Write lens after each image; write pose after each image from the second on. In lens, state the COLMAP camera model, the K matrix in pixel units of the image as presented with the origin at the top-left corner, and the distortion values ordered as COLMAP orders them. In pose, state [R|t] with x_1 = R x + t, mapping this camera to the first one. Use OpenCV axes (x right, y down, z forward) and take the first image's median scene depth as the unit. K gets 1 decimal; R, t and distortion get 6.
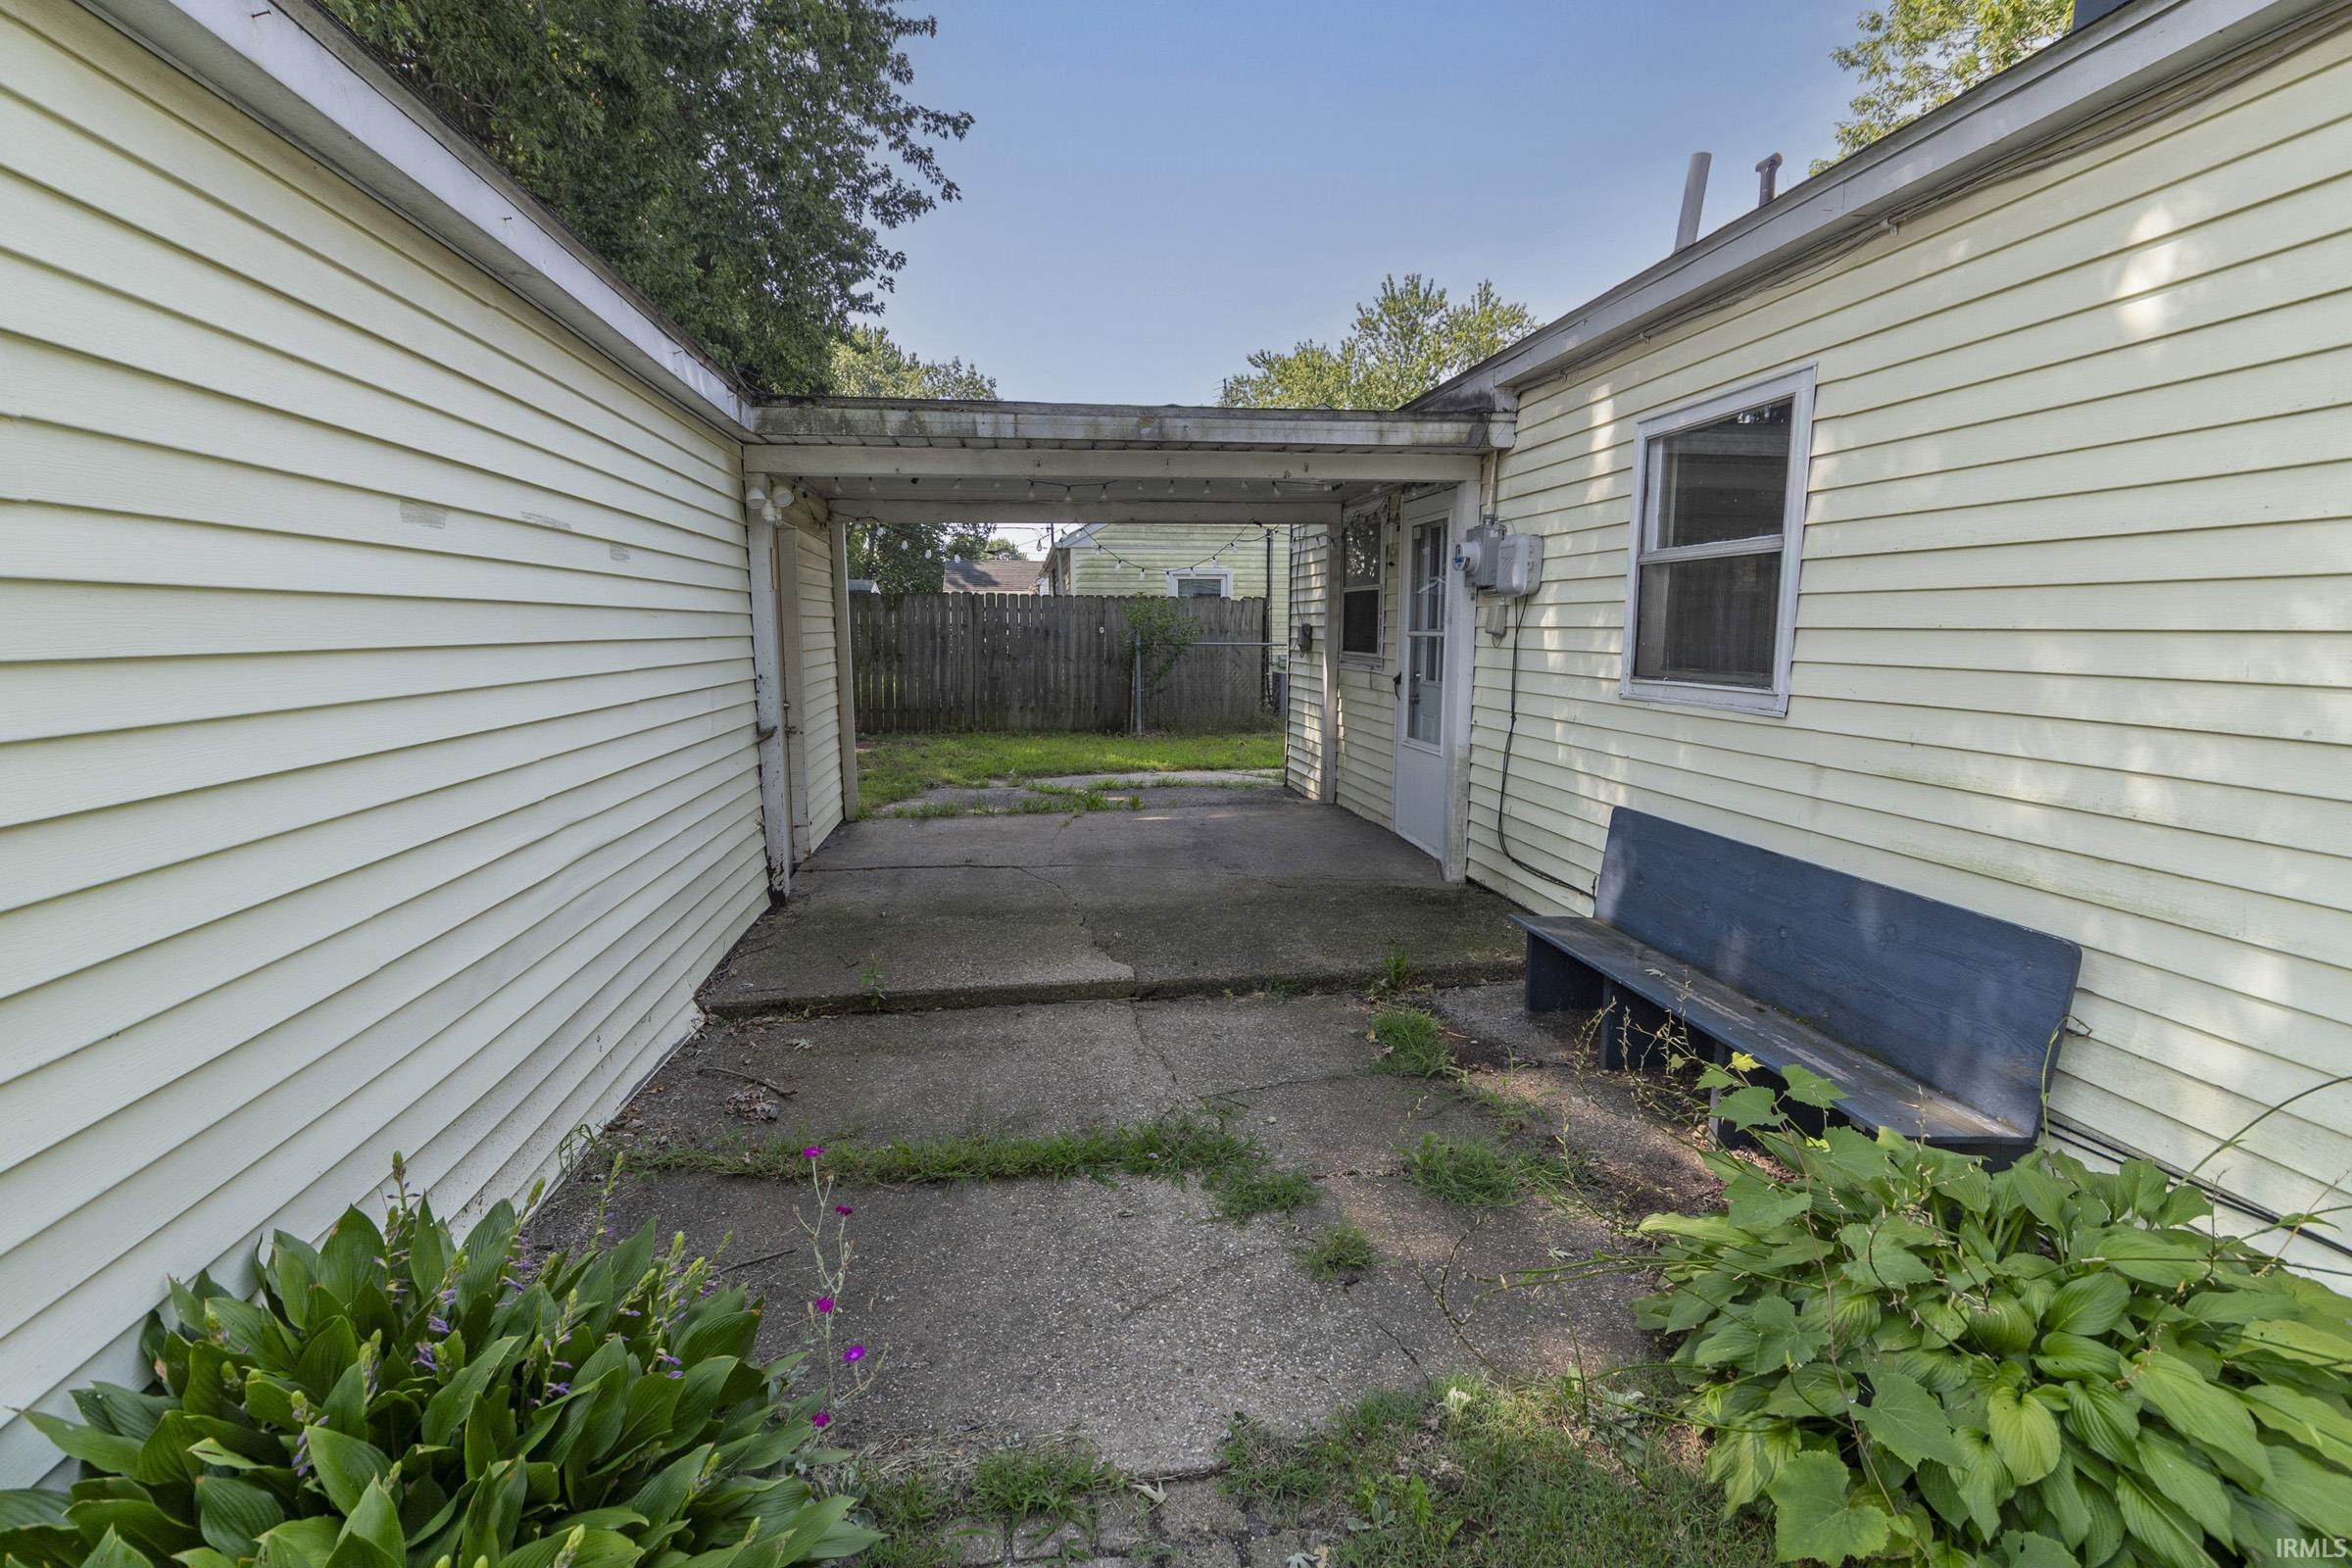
lens RADIAL K [[1081.8, 0, 1142.2], [0, 1081.8, 777.2], [0, 0, 1]] dist [0.014488, -0.010629]
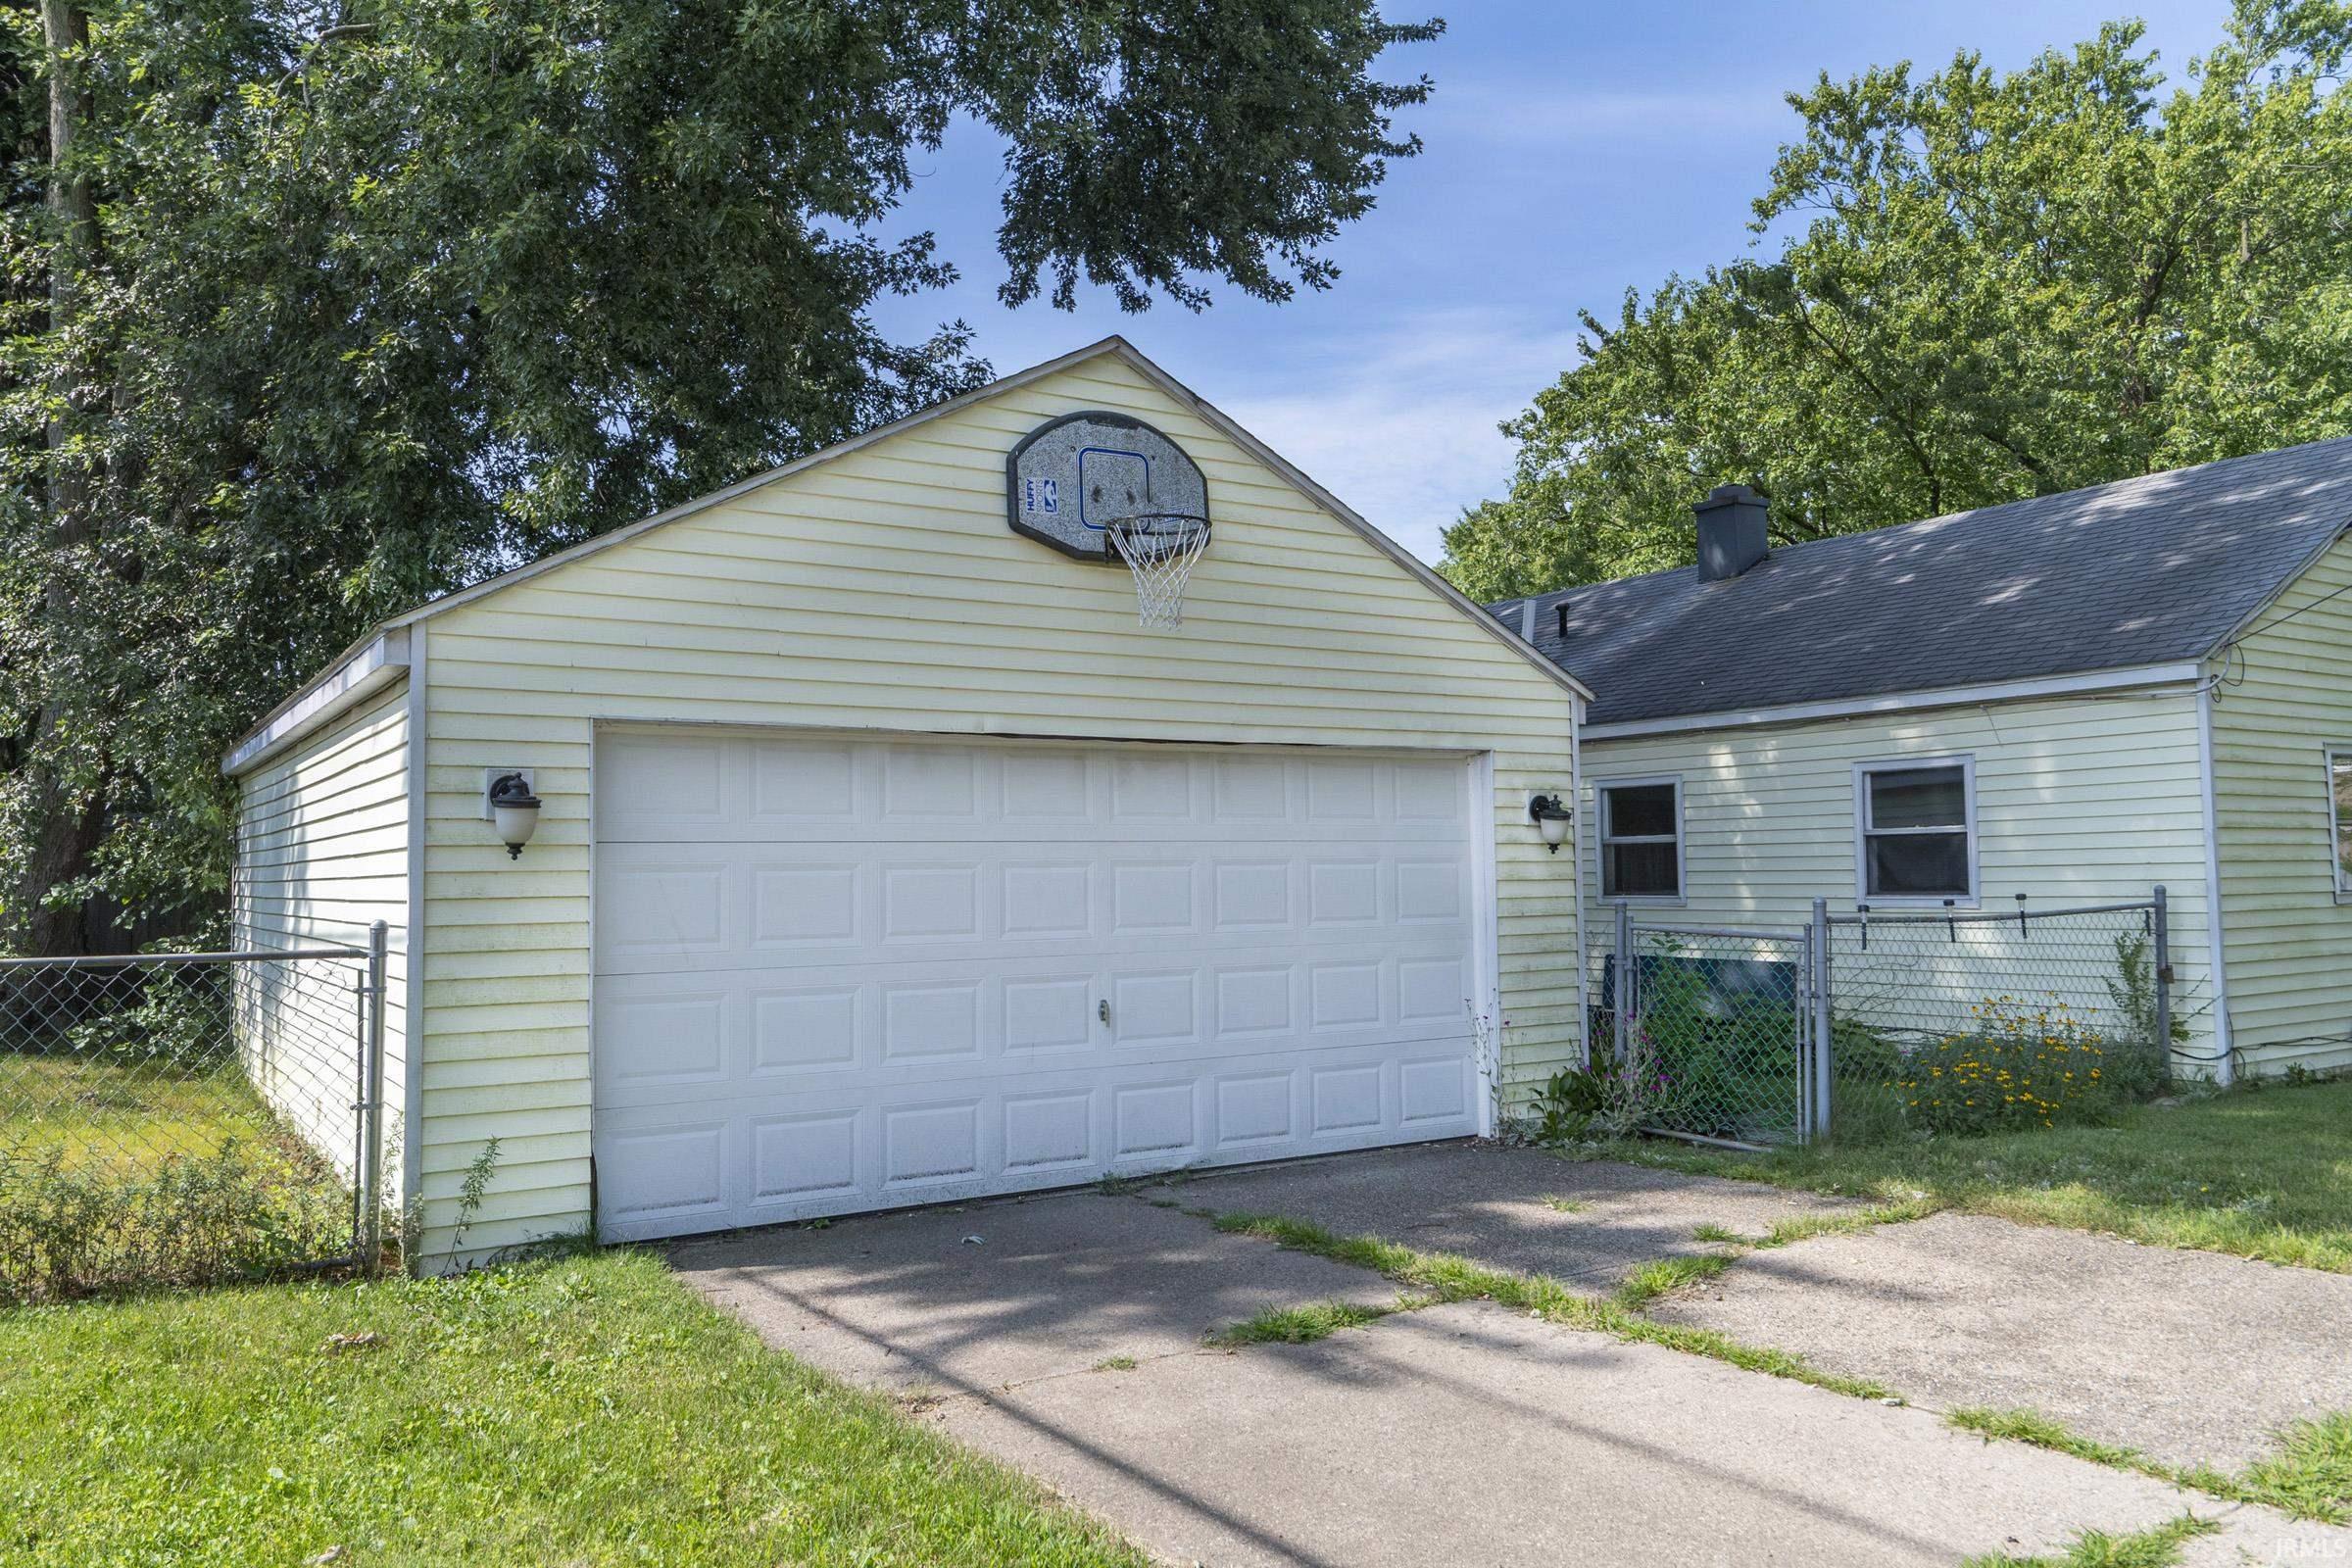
lens RADIAL K [[1747.9, 0, 1176.0], [0, 1747.9, 784.0], [0, 0, 1]] dist [0.033609, -0.000469]
pose [[0.900365, 0.007146, 0.435076, -1.531368], [0.077727, 0.981143, -0.176966, 0.199709], [-0.428136, 0.193151, 0.882832, -1.460622]]
